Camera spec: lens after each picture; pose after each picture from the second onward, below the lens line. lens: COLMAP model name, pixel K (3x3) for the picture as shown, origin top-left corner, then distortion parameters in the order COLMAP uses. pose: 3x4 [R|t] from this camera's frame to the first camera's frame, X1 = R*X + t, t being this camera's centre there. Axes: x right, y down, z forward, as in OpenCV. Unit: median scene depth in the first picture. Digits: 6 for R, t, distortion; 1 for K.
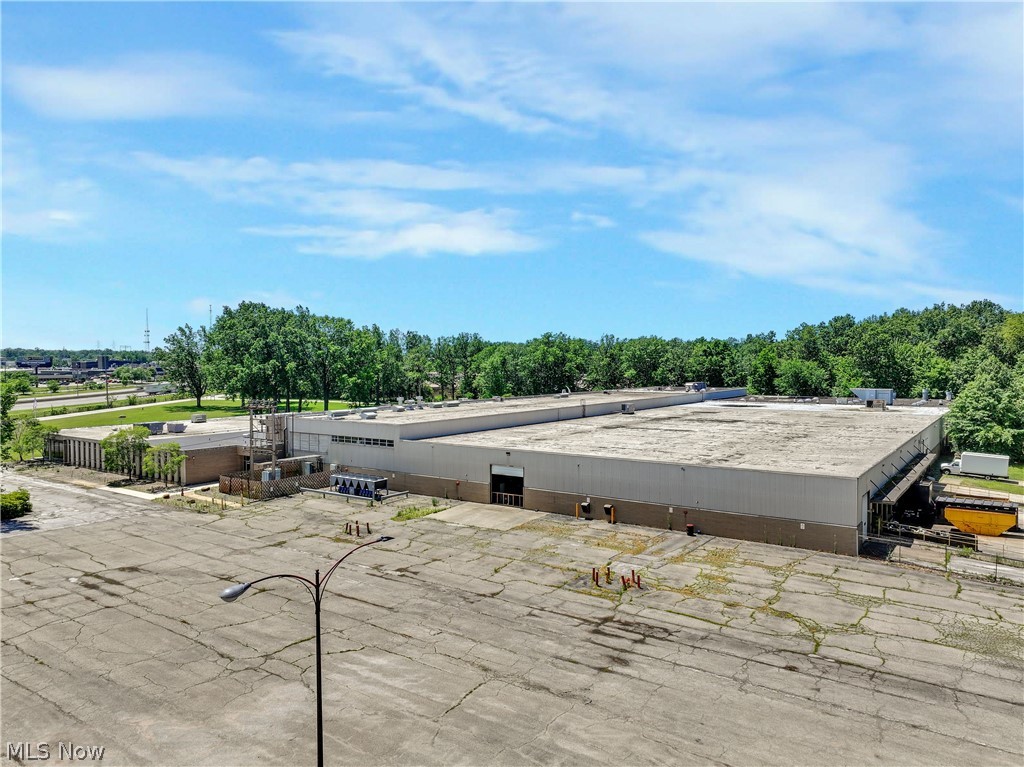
lens RADIAL K [[719.3, 0, 512.0], [0, 719.3, 383.5], [0, 0, 1]] dist [-0.006438, 0.023796]
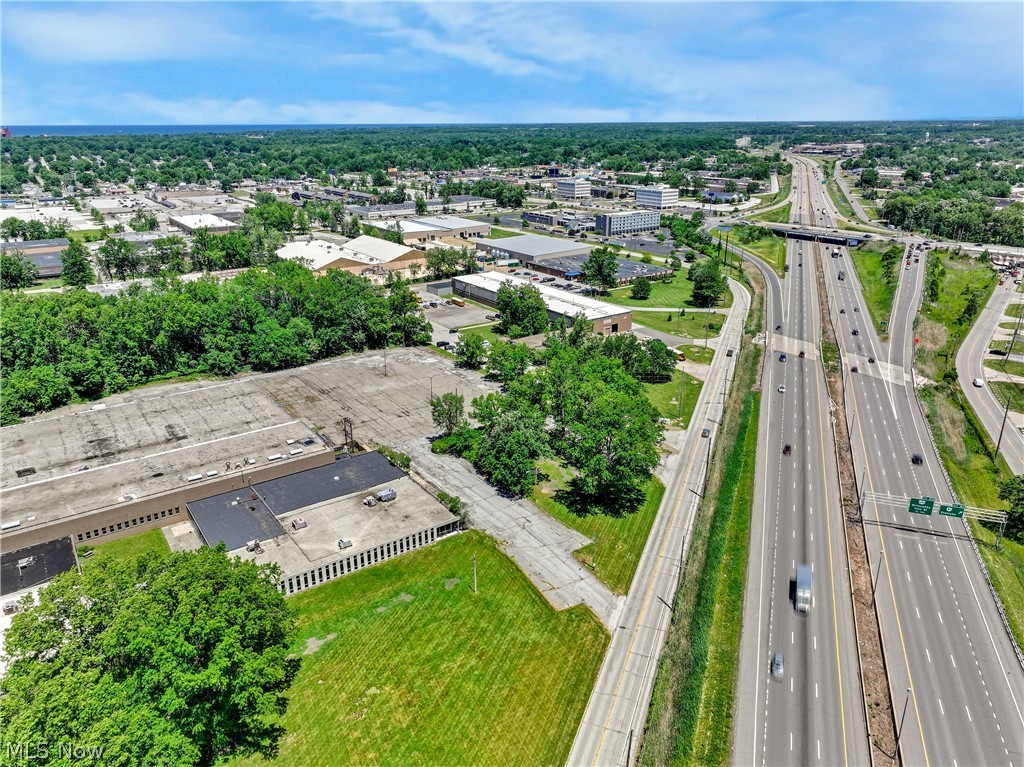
lens RADIAL K [[719.3, 0, 512.0], [0, 719.3, 383.5], [0, 0, 1]] dist [-0.006438, 0.023796]
pose [[-0.942705, -0.110612, 0.314757, -2.506292], [0.015465, 0.927937, 0.372415, -1.510463], [-0.333268, 0.355945, -0.873061, 4.481032]]
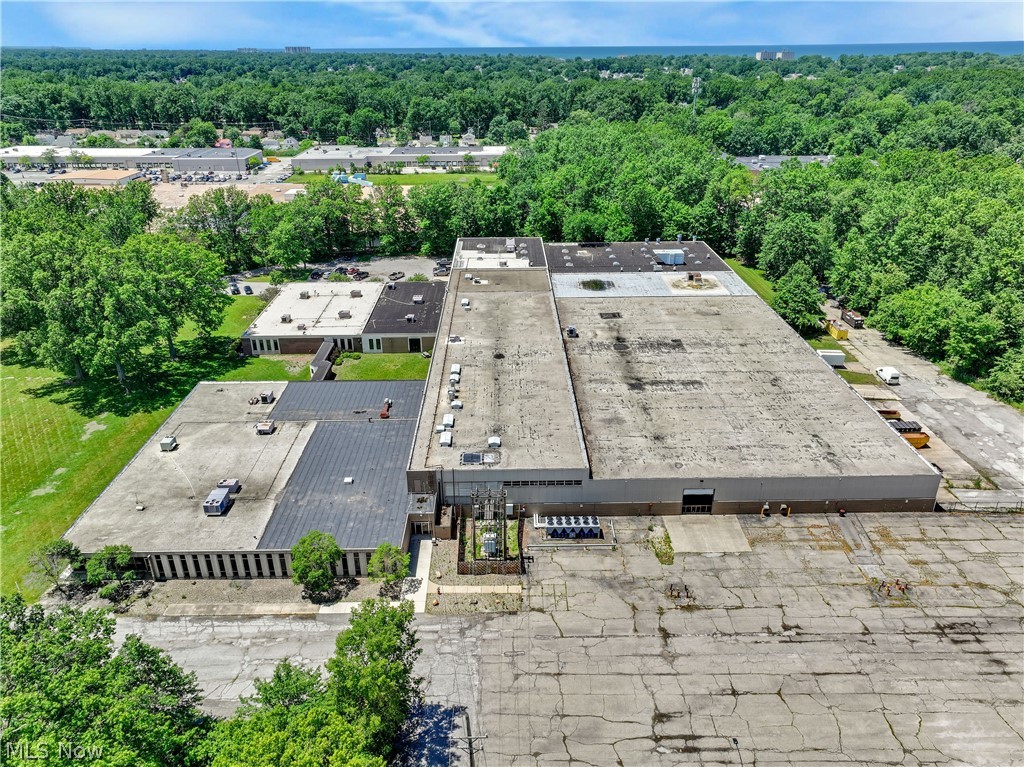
lens RADIAL K [[719.3, 0, 512.0], [0, 719.3, 383.5], [0, 0, 1]] dist [-0.006438, 0.023796]
pose [[0.809507, -0.253337, 0.529640, -1.316330], [0.023601, 0.915426, 0.401793, -0.846931], [-0.586636, -0.312754, 0.747023, 0.378900]]
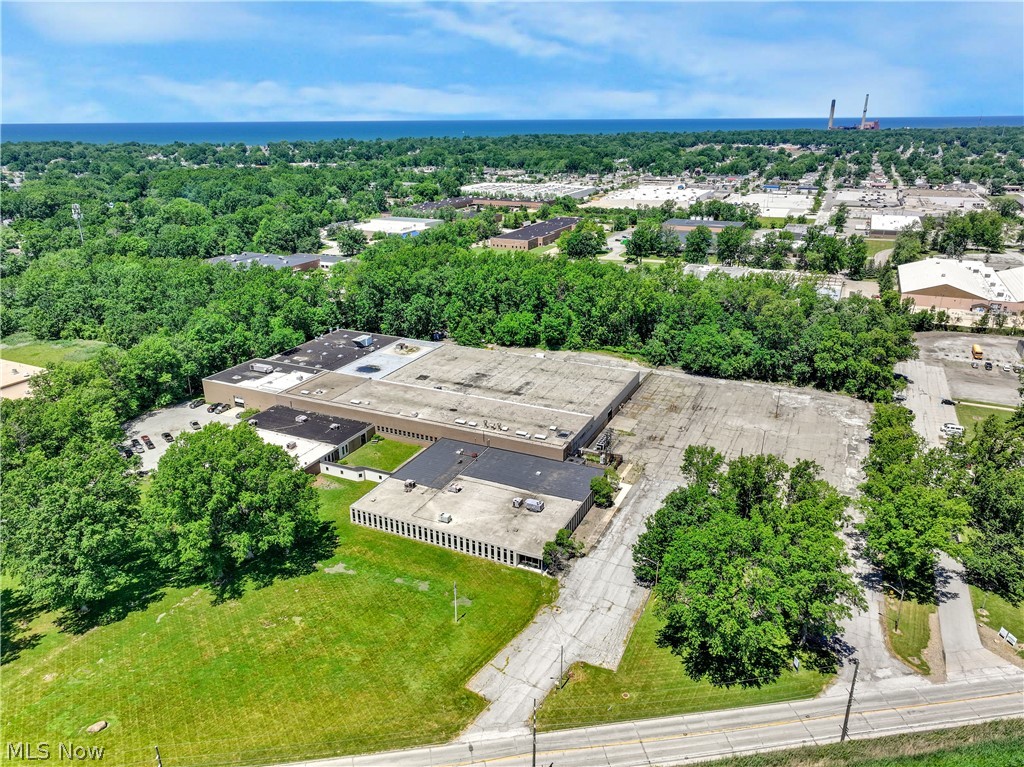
lens RADIAL K [[719.3, 0, 512.0], [0, 719.3, 383.5], [0, 0, 1]] dist [-0.006438, 0.023796]
pose [[-0.174124, -0.340883, 0.923840, -3.726179], [0.037879, 0.935158, 0.352199, -1.472807], [-0.983995, 0.096320, -0.149921, 2.573080]]
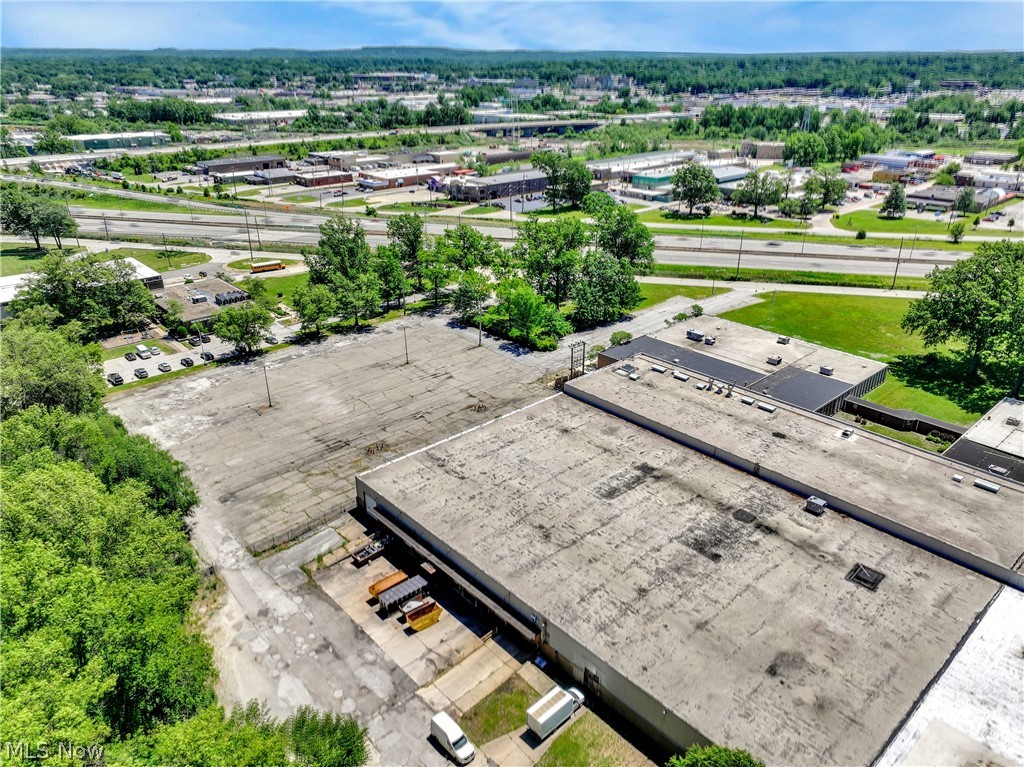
lens RADIAL K [[719.3, 0, 512.0], [0, 719.3, 383.5], [0, 0, 1]] dist [-0.006438, 0.023796]
pose [[-0.215884, 0.403118, -0.889320, 2.211162], [-0.031603, 0.907436, 0.419001, -1.039739], [0.975907, 0.118561, -0.183161, 1.864498]]
